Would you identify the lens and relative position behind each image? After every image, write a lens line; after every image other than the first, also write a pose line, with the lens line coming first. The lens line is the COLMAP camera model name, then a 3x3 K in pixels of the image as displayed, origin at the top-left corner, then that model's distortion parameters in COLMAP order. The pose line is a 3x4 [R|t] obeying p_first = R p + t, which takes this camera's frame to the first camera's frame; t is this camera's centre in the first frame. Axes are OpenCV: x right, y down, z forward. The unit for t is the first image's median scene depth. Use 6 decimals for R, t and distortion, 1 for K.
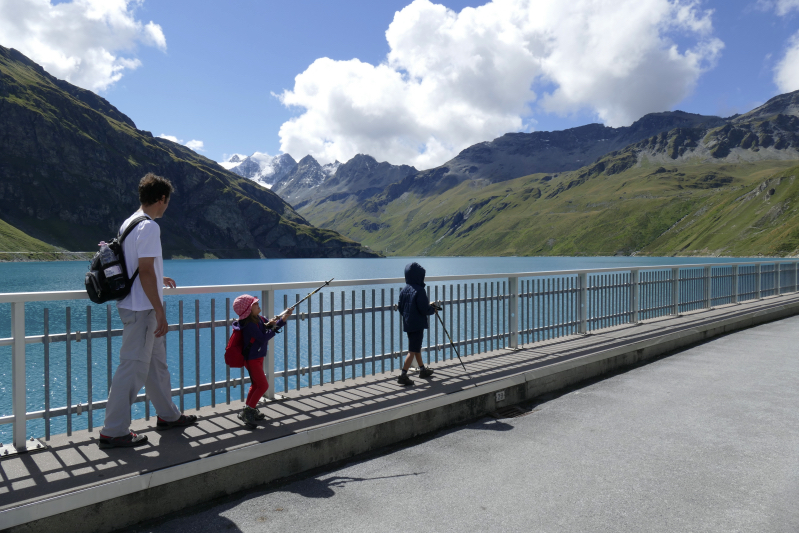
lens RADIAL K [[562.9, 0, 399.5], [0, 562.9, 266.5], [0, 0, 1]] dist [-0.010435, -0.004227]
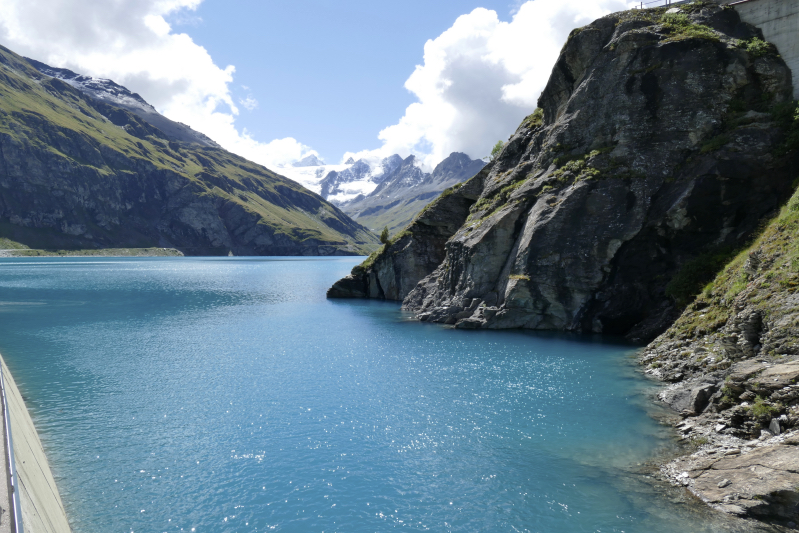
lens RADIAL K [[562.9, 0, 399.5], [0, 562.9, 266.5], [0, 0, 1]] dist [-0.010435, -0.004227]
pose [[0.972851, 0.009203, -0.231250, 0.304770], [-0.008430, 0.999955, 0.004331, -0.001331], [0.231280, -0.002264, 0.972885, 0.013837]]
